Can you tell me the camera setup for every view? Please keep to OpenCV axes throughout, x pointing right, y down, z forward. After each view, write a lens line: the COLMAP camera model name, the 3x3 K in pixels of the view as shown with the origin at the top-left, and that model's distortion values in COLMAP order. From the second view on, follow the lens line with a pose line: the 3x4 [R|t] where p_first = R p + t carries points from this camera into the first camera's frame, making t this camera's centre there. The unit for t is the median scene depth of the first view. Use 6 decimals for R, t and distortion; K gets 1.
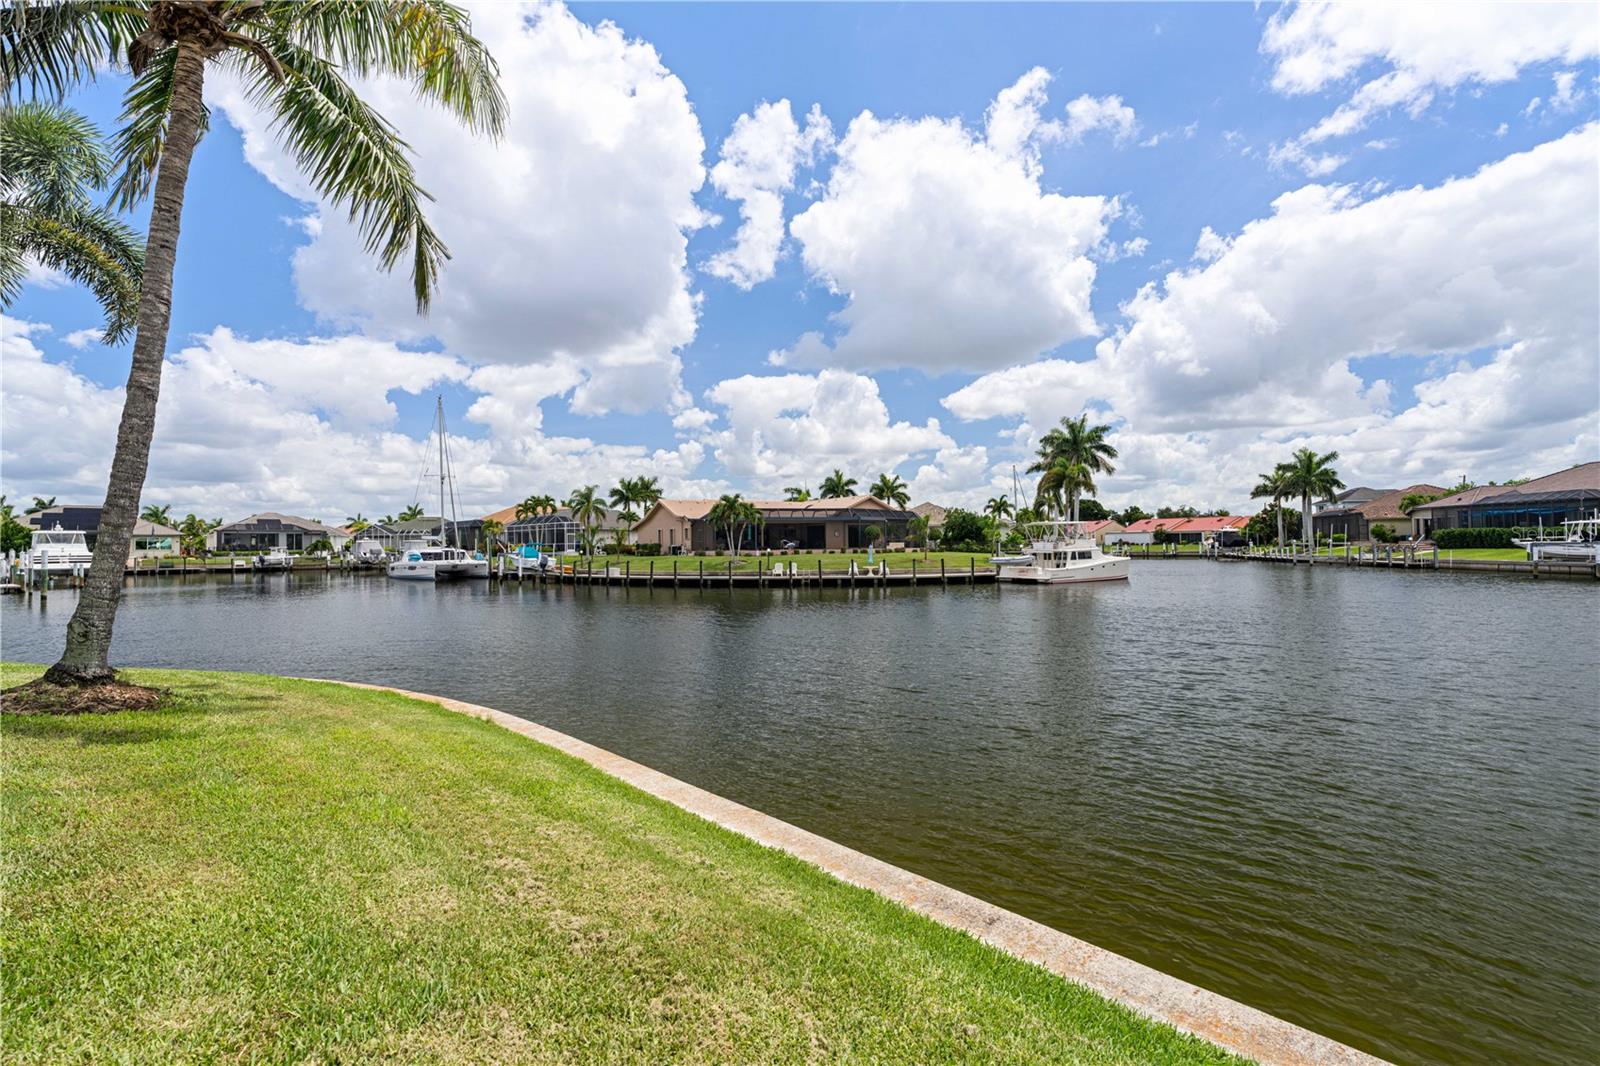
lens RADIAL K [[731.6, 0, 803.0], [0, 731.6, 534.4], [0, 0, 1]] dist [-0.009939, 0.010004]
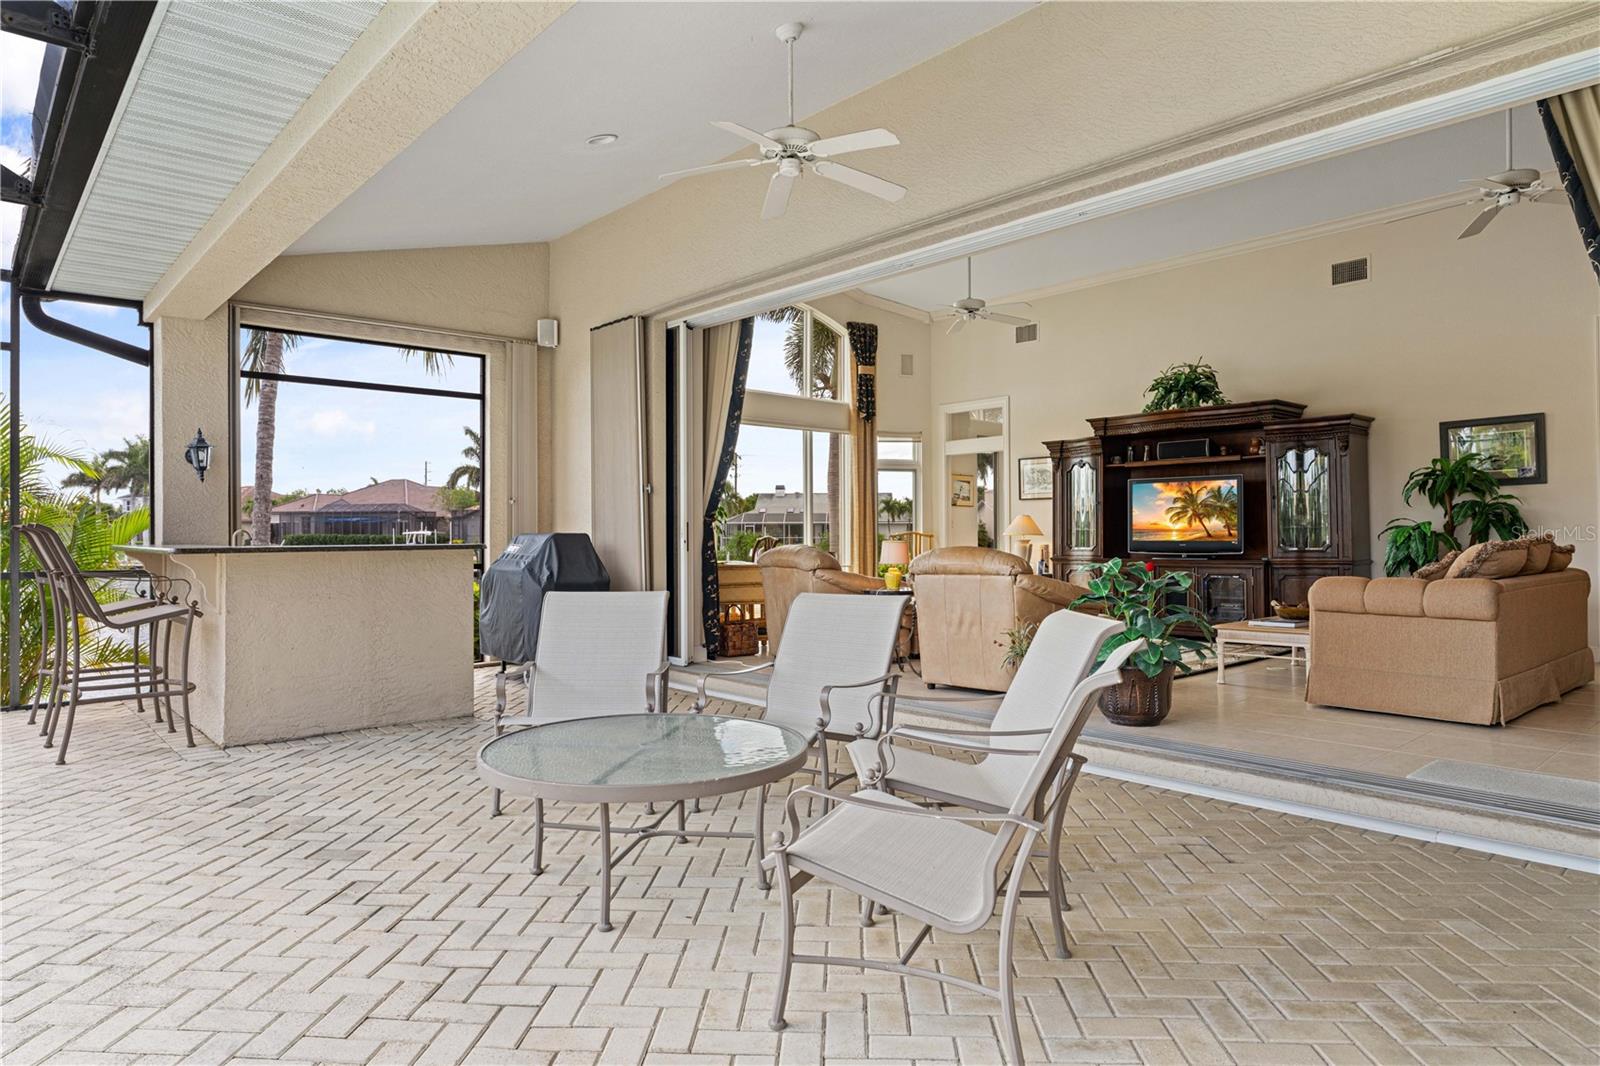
lens RADIAL K [[955.9, 0, 800.0], [0, 955.9, 533.0], [0, 0, 1]] dist [-0.001654, 0.003685]
pose [[0.265863, 0.012453, 0.963930, -0.226164], [-0.015920, 0.999837, -0.008526, -0.008010], [-0.963879, -0.013079, 0.266018, -0.049615]]
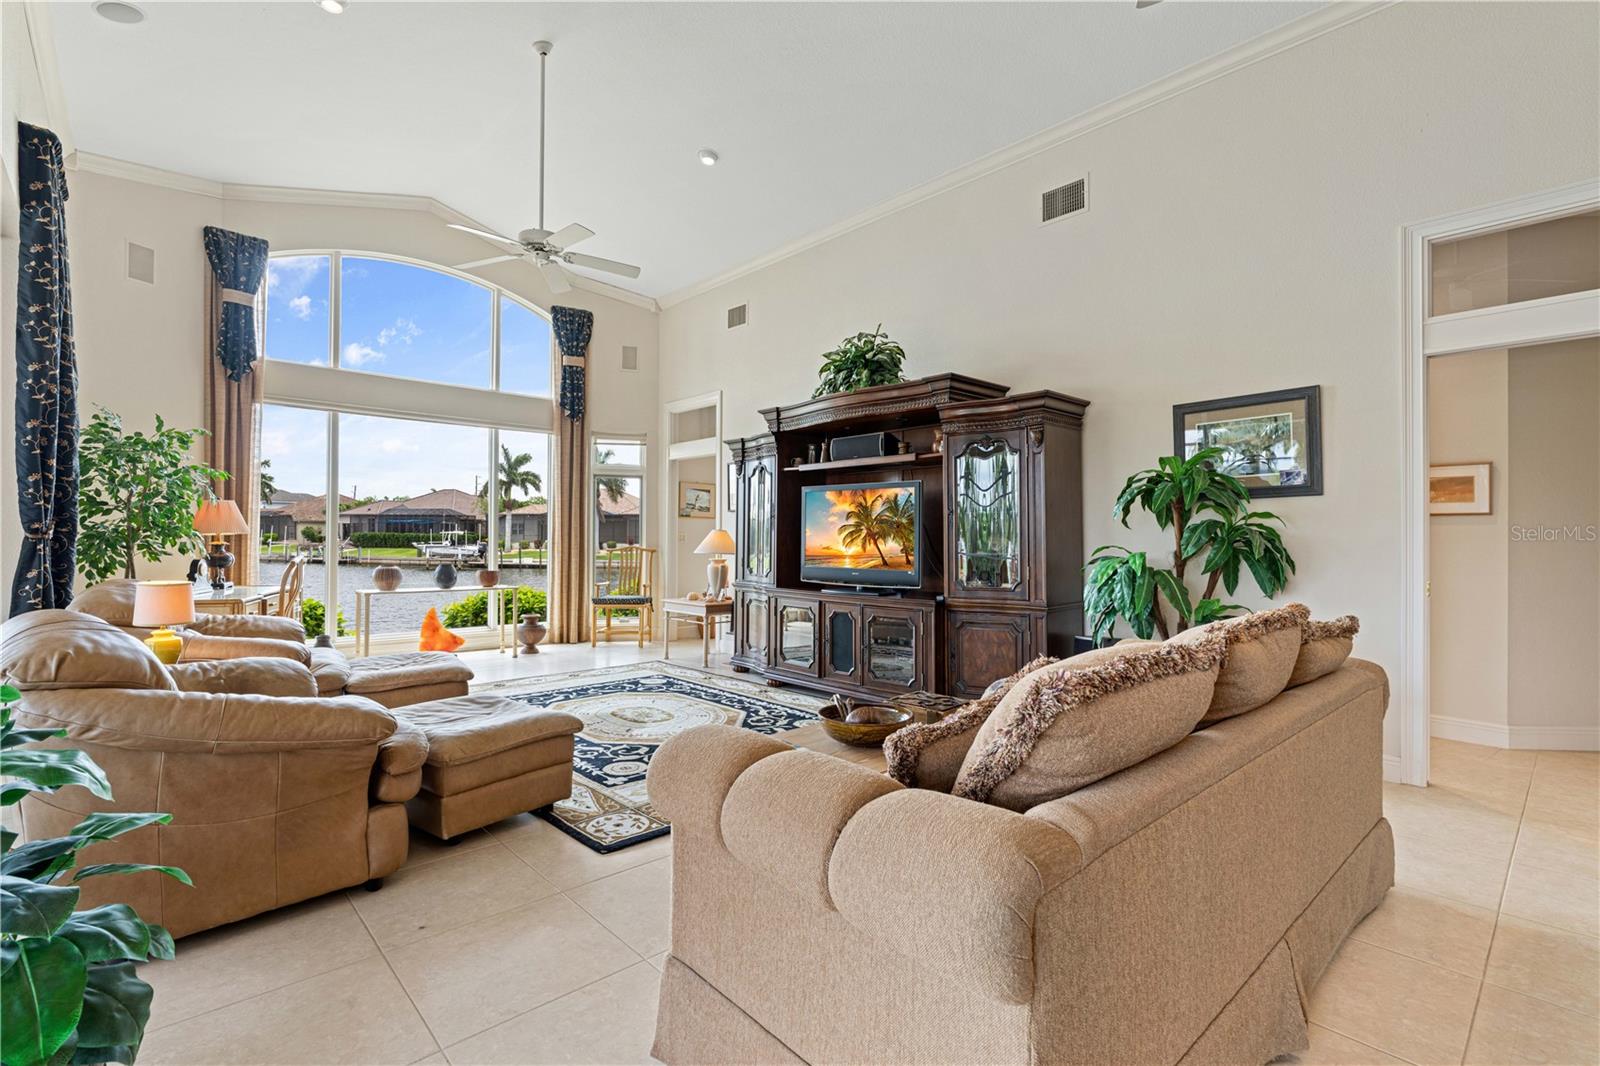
lens RADIAL K [[731.6, 0, 803.0], [0, 731.6, 534.4], [0, 0, 1]] dist [-0.009939, 0.010004]
pose [[0.249786, 0.015724, 0.968173, -0.166949], [-0.026201, 0.999612, -0.009475, -0.011199], [-0.967946, -0.023000, 0.250101, -0.076002]]
